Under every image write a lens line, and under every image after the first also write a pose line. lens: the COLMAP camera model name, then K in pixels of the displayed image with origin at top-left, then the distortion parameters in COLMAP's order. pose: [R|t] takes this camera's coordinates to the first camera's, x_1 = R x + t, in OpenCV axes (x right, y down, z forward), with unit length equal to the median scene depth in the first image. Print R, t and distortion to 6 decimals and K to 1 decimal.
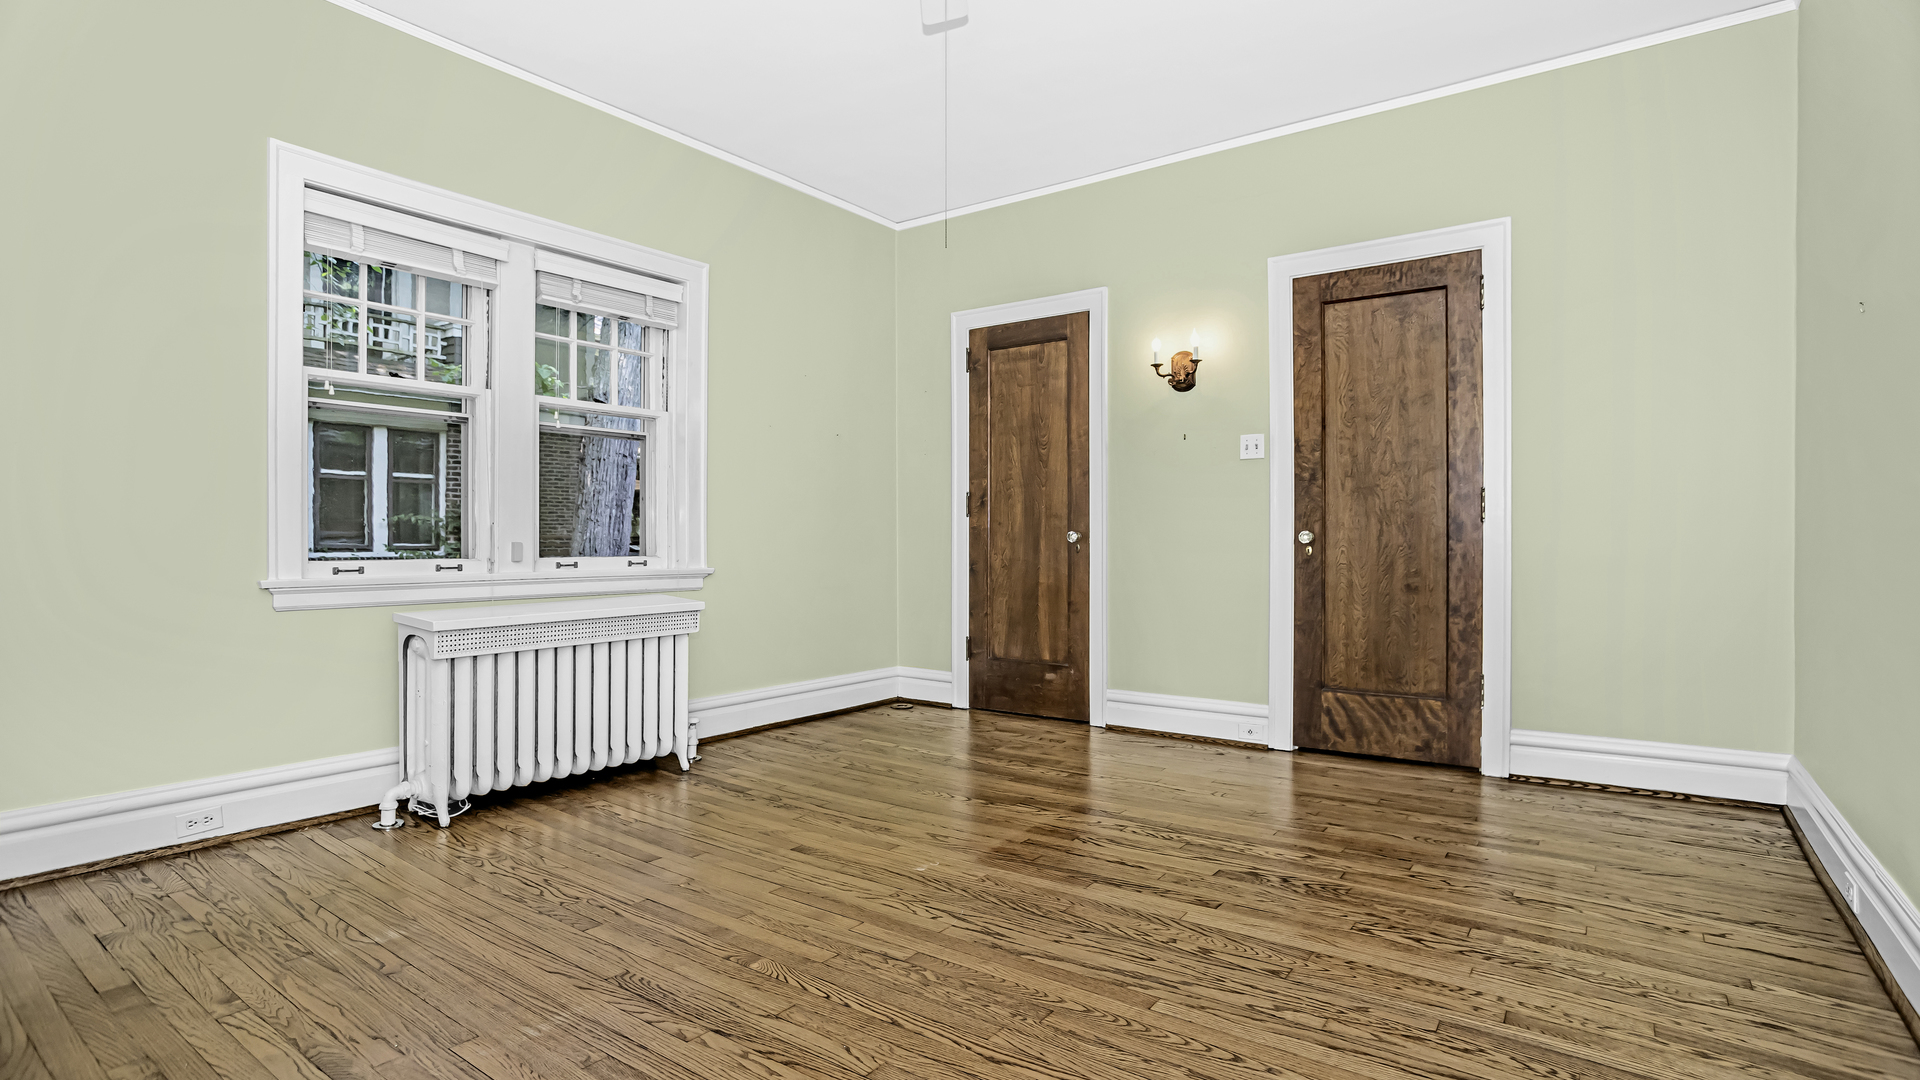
lens RADIAL K [[919.5, 0, 953.8], [0, 919.5, 546.6], [0, 0, 1]] dist [-0.070043, 0.042205]
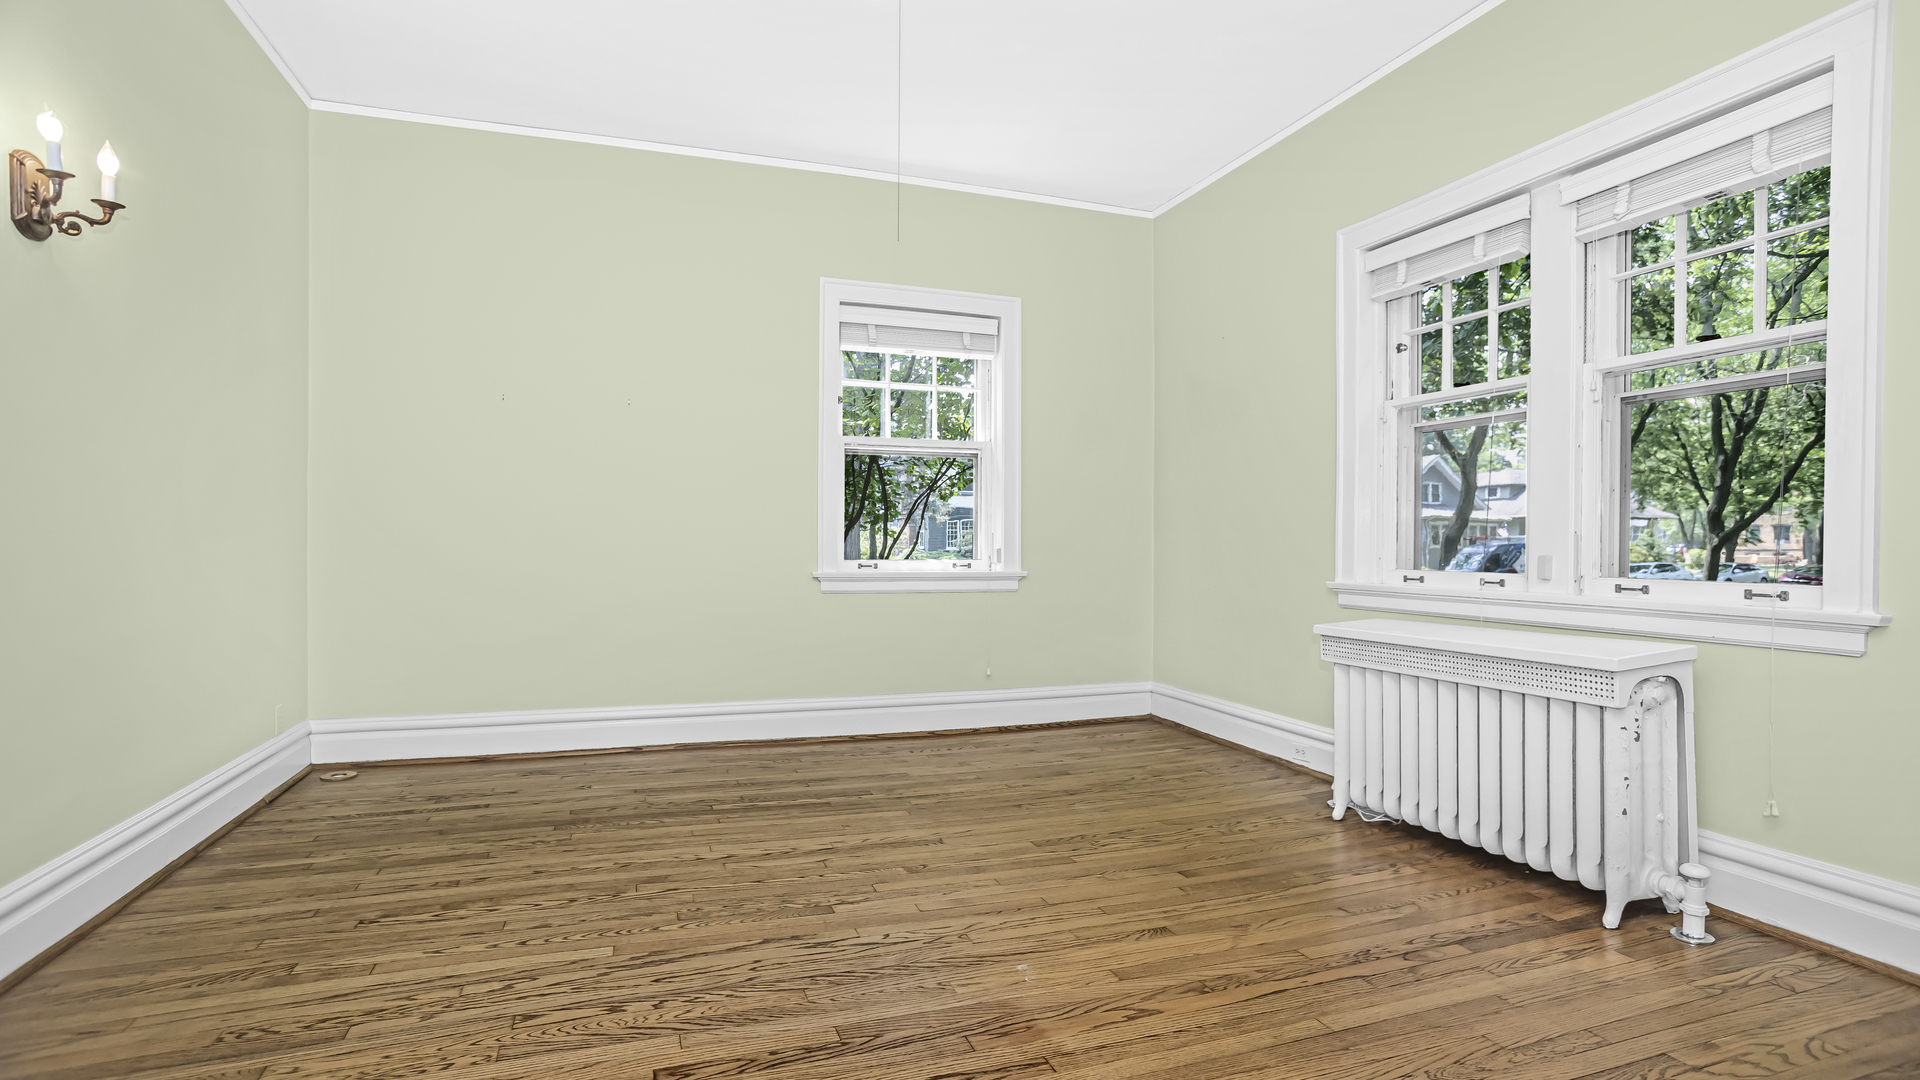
lens RADIAL K [[904.1, 0, 964.8], [0, 904.1, 545.9], [0, 0, 1]] dist [-0.032655, 0.028374]
pose [[-0.545886, 0.001838, -0.837858, 0.829019], [-0.003674, 0.999983, 0.004588, -0.026787], [0.837852, 0.005582, -0.545870, 1.758351]]
